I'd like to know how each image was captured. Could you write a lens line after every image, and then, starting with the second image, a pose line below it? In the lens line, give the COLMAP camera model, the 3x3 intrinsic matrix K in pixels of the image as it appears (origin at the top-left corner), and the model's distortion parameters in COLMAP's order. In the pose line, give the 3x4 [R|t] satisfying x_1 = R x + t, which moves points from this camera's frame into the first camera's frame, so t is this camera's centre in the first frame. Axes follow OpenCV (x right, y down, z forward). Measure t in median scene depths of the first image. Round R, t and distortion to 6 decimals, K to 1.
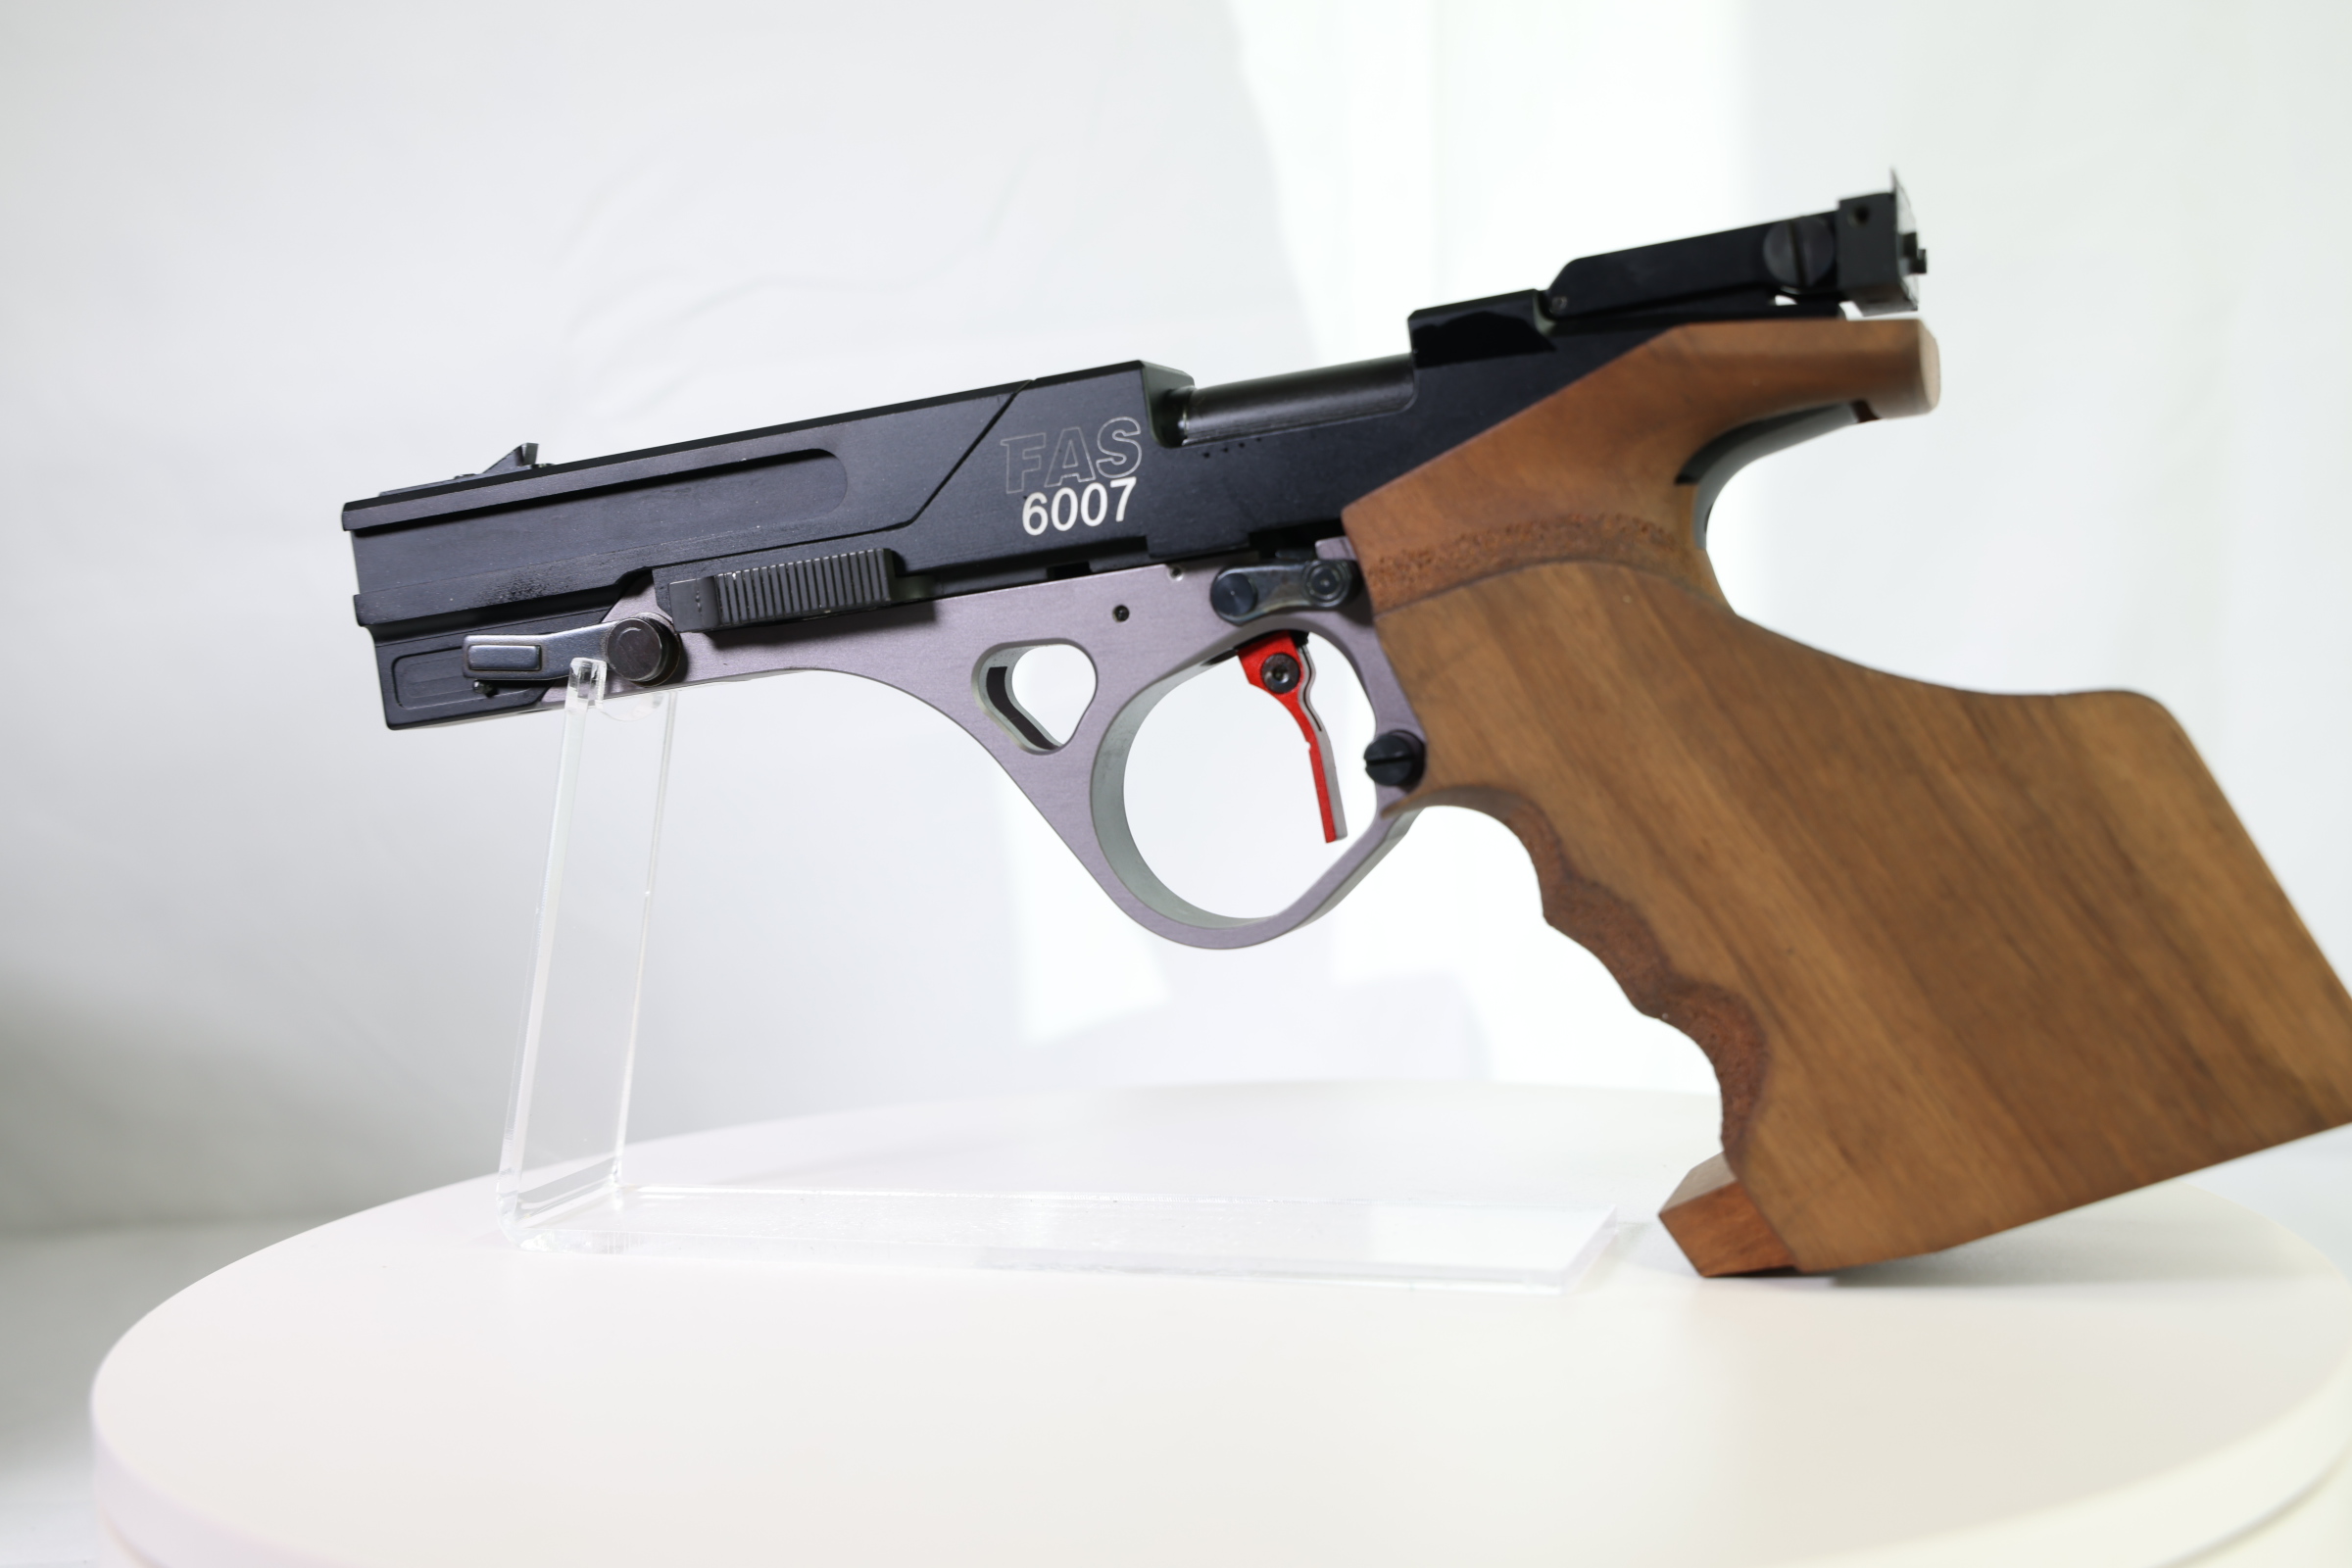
lens RADIAL K [[2910.3, 0, 1176.0], [0, 2910.3, 784.0], [0, 0, 1]] dist [0.006793, 0.030002]
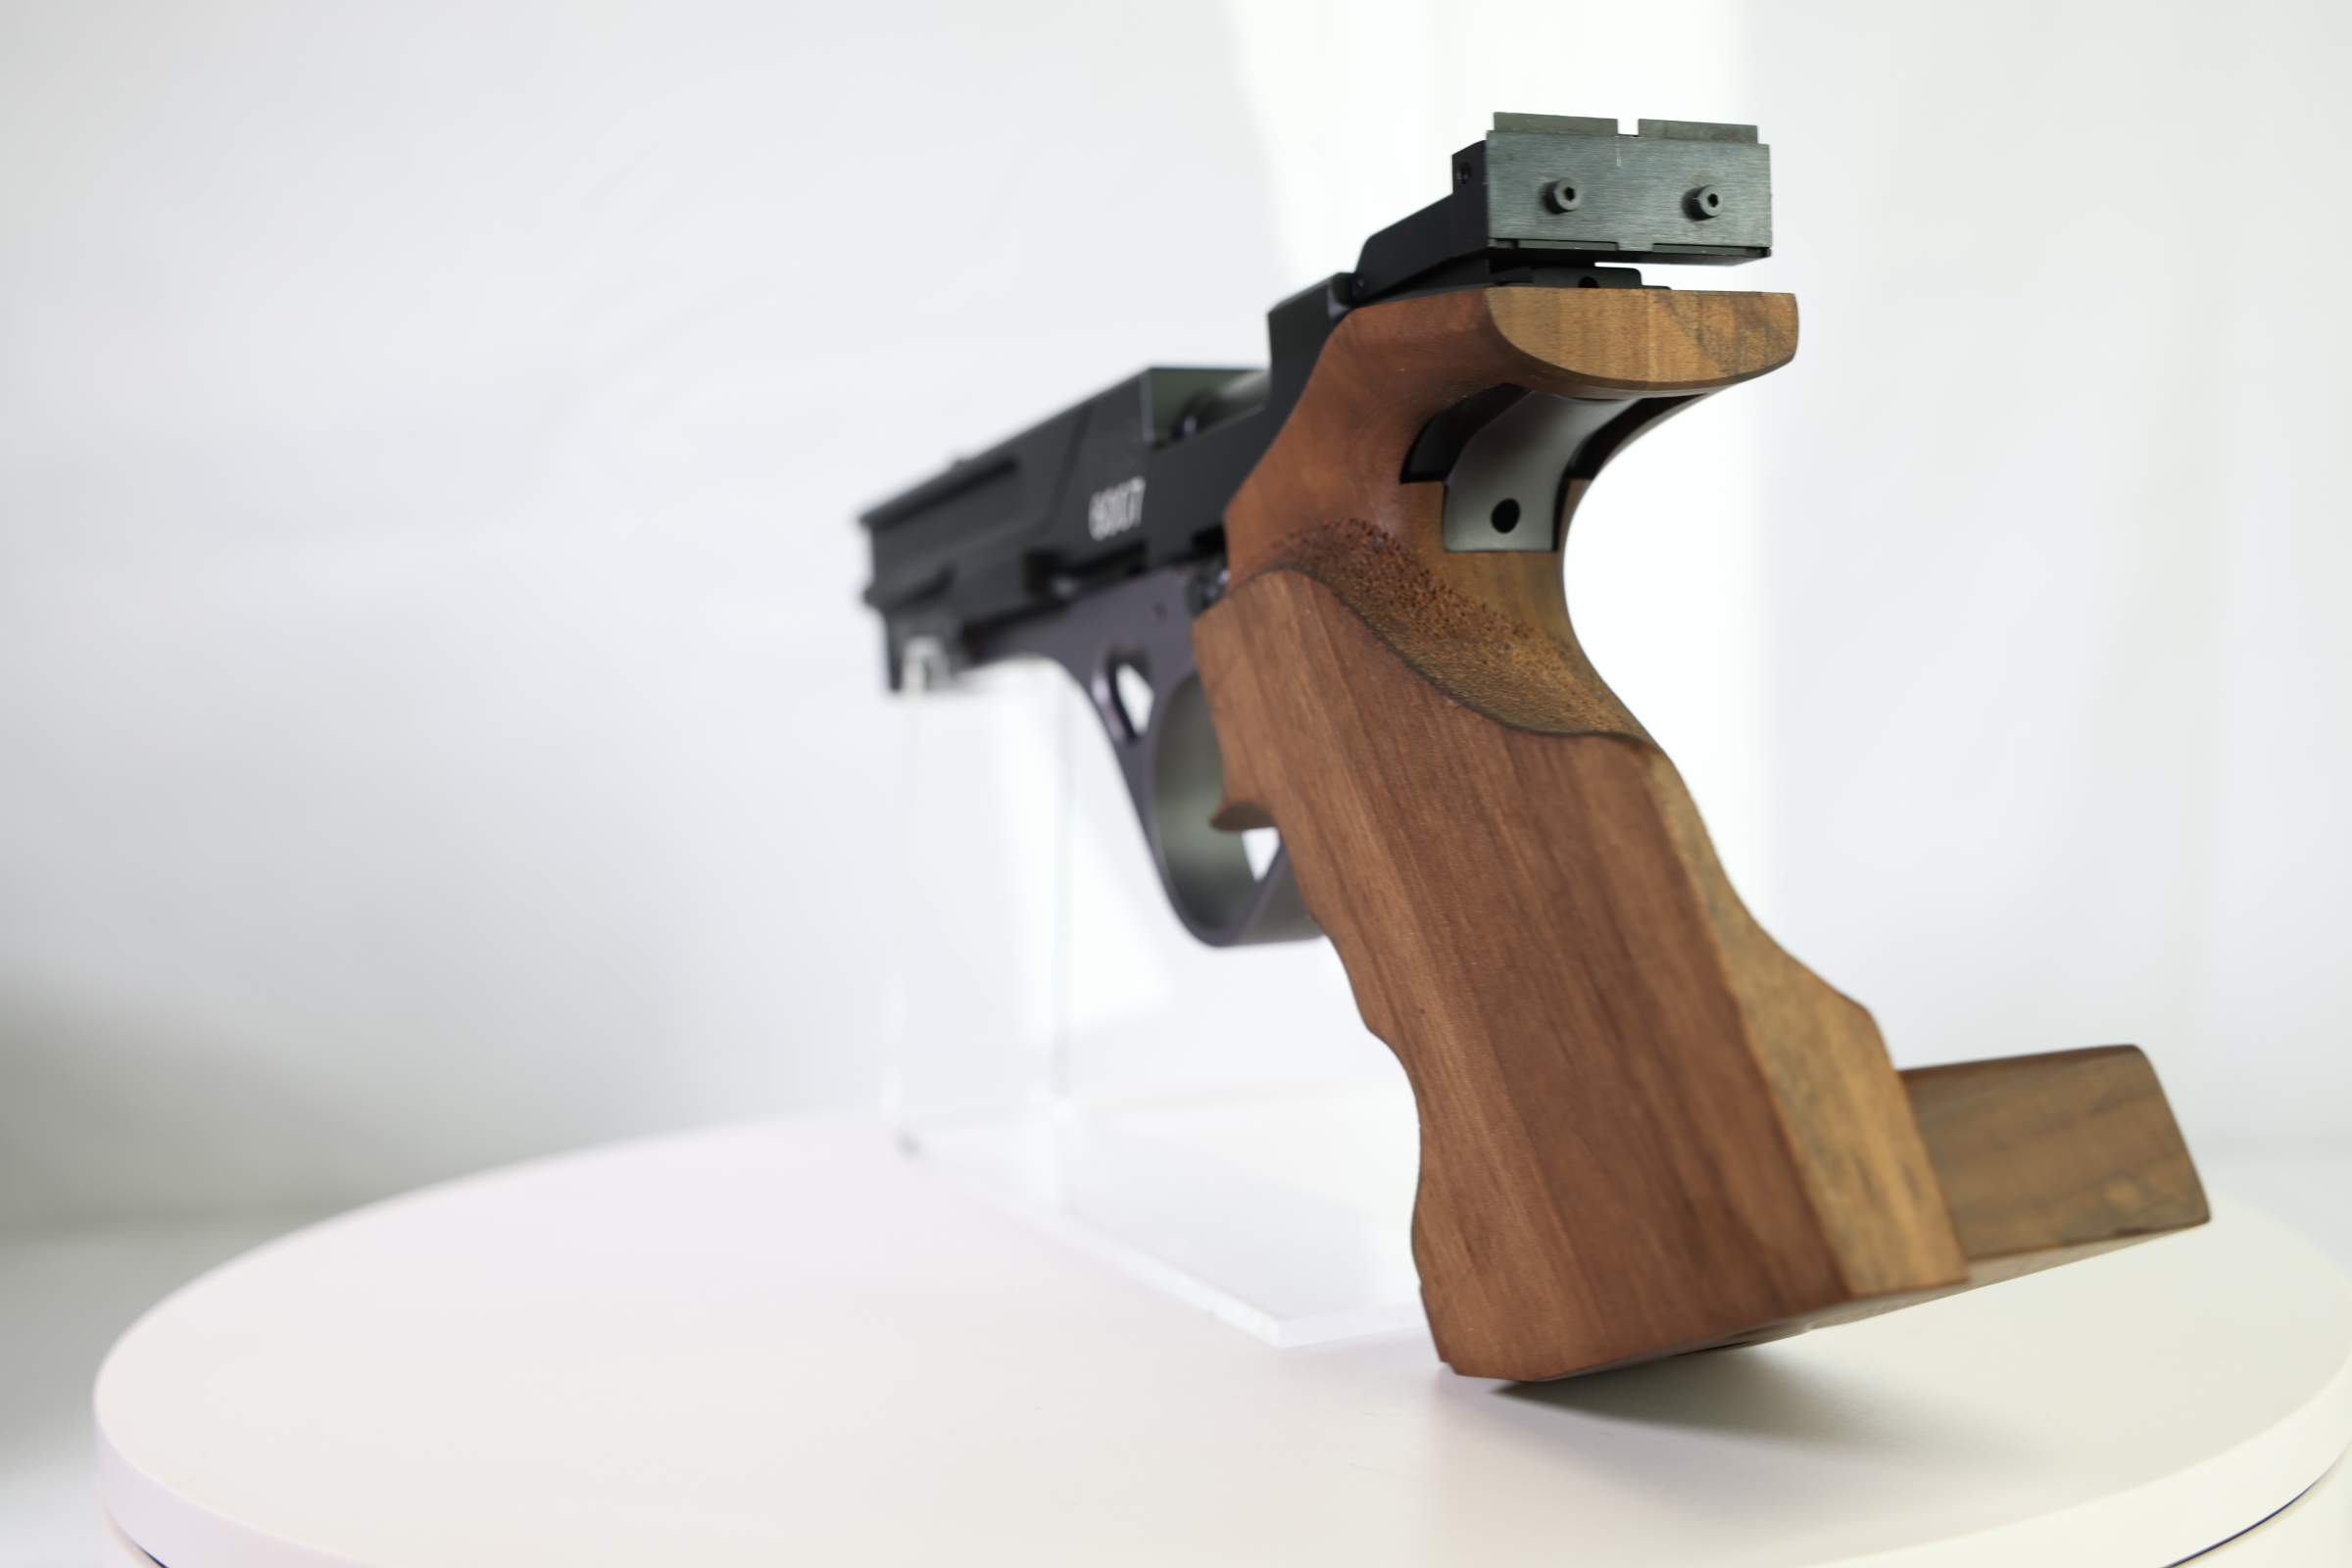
lens RADIAL K [[2910.3, 0, 1176.0], [0, 2910.3, 784.0], [0, 0, 1]] dist [0.006793, 0.030002]
pose [[0.686765, 0.052984, -0.724946, 0.789896], [-0.028756, 0.998539, 0.045738, -0.049548], [0.726310, -0.010565, 0.687286, 0.333625]]
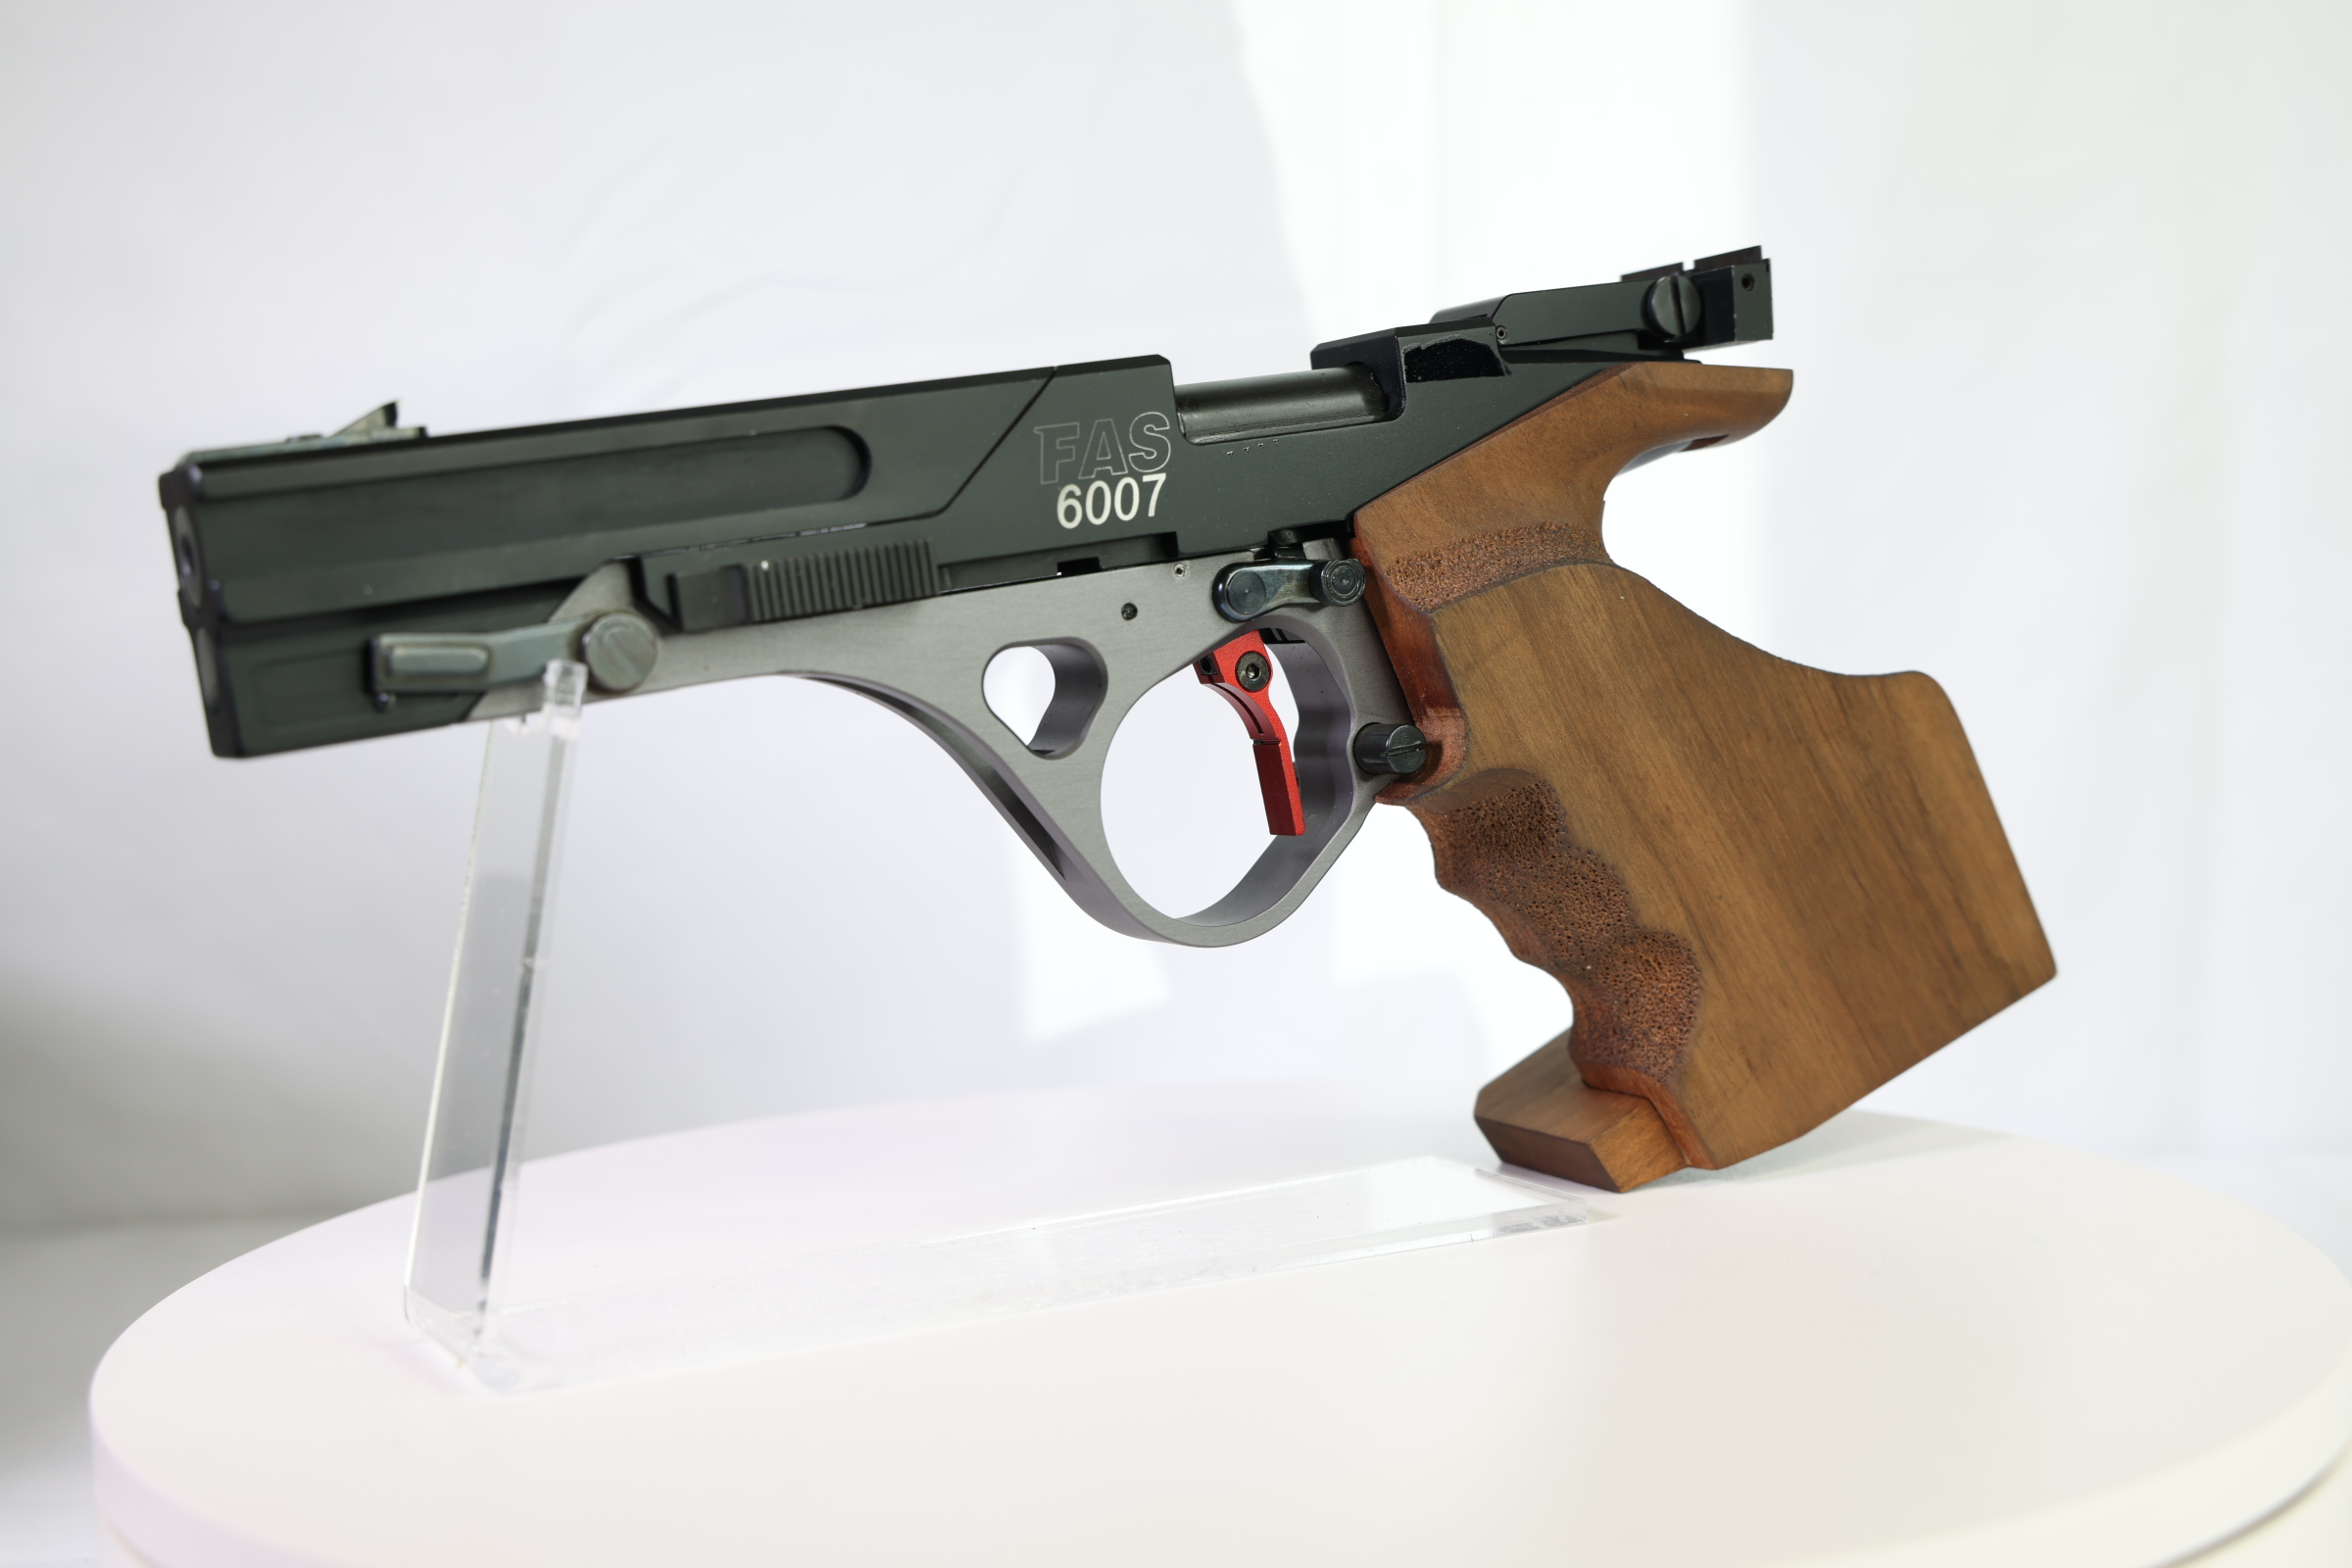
lens RADIAL K [[2910.3, 0, 1176.0], [0, 2910.3, 784.0], [0, 0, 1]] dist [0.006793, 0.030002]
pose [[0.674944, -0.032166, 0.737168, -0.798058], [0.053943, 0.998527, -0.005819, 0.006455], [-0.735895, 0.043693, 0.675685, 0.359037]]
